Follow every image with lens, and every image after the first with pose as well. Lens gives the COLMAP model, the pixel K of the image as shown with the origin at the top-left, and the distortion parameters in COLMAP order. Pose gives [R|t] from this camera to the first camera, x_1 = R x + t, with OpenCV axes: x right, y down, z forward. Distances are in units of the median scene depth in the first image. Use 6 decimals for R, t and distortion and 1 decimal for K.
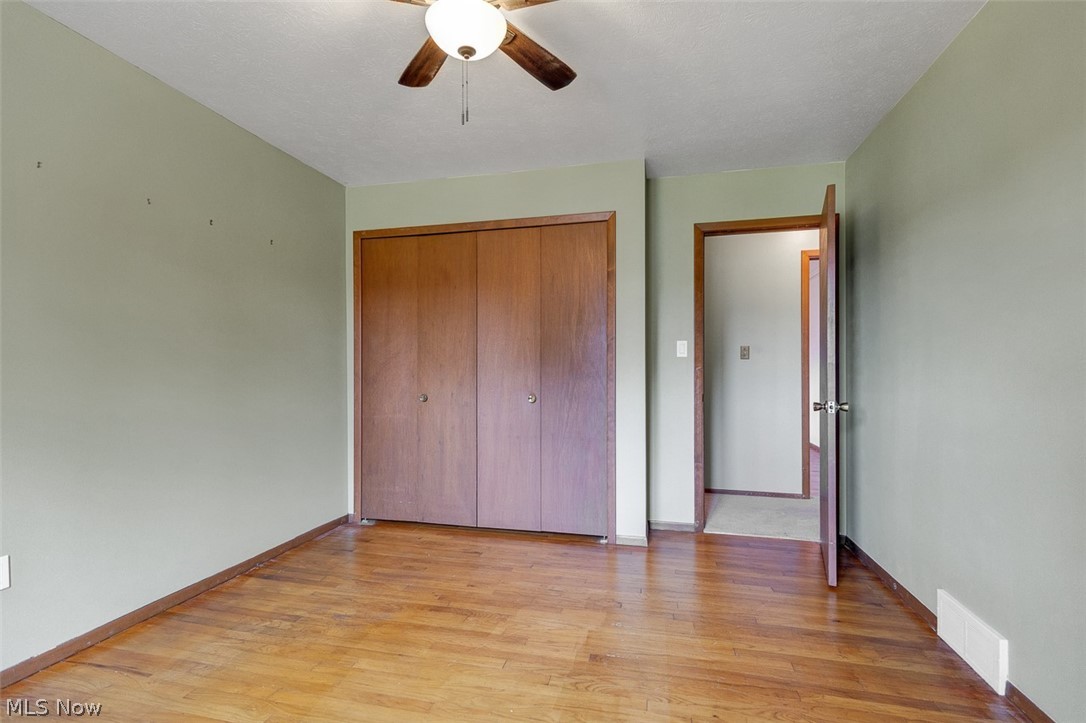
lens RADIAL K [[498.5, 0, 542.7], [0, 498.5, 366.0], [0, 0, 1]] dist [0.013586, -0.001656]
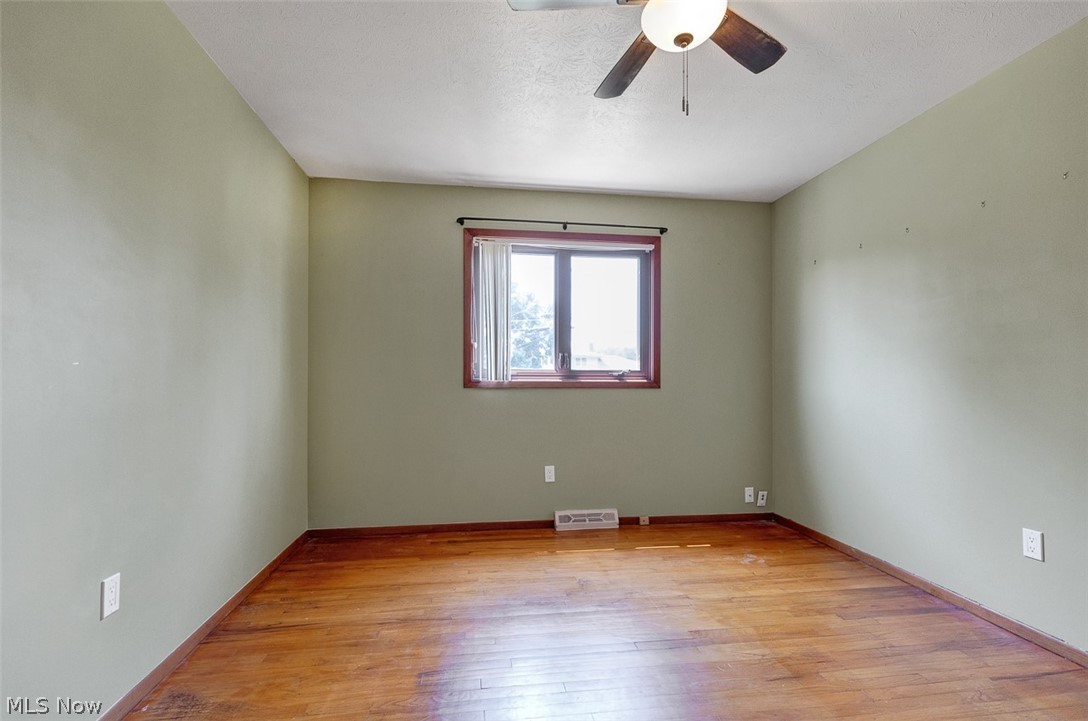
lens RADIAL K [[499.4, 0, 536.2], [0, 499.4, 368.7], [0, 0, 1]] dist [0.013586, -0.001656]
pose [[-0.929855, -0.007758, -0.367844, 0.371181], [-0.000407, 0.999799, -0.020056, 0.023840], [0.367925, -0.018500, -0.929671, 1.422681]]
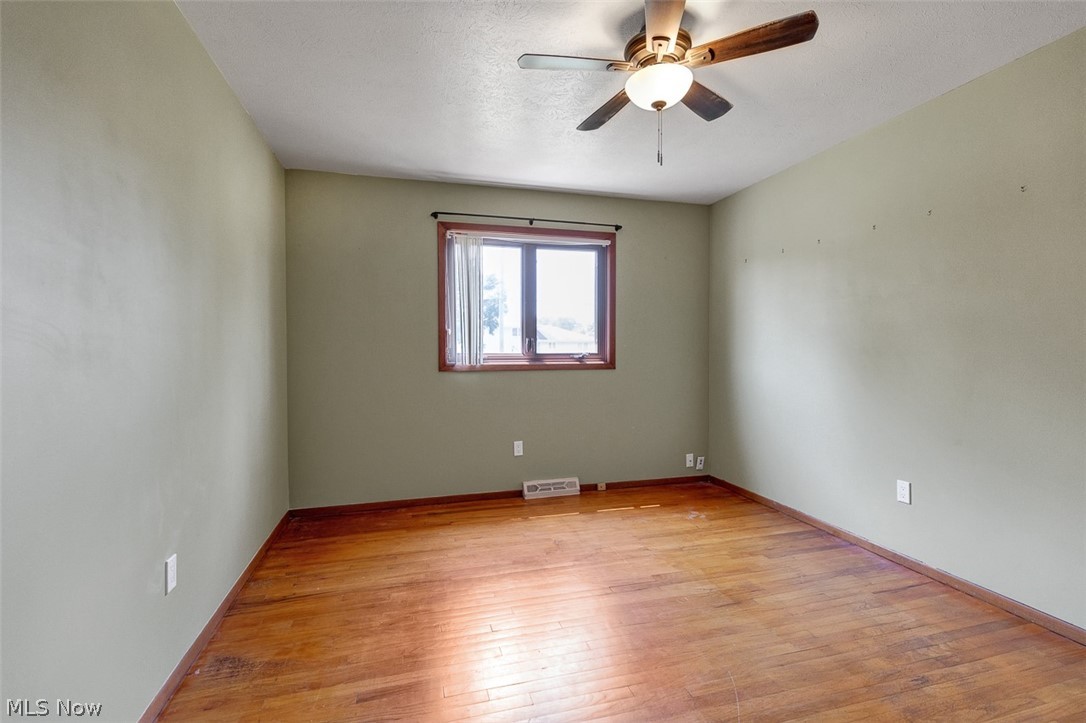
lens RADIAL K [[498.5, 0, 541.0], [0, 498.5, 352.1], [0, 0, 1]] dist [0.013586, -0.001656]
pose [[-0.871638, 0.008334, -0.490079, 0.549129], [0.005932, 0.999962, 0.006453, -0.027403], [0.490114, 0.002717, -0.871654, 1.524293]]
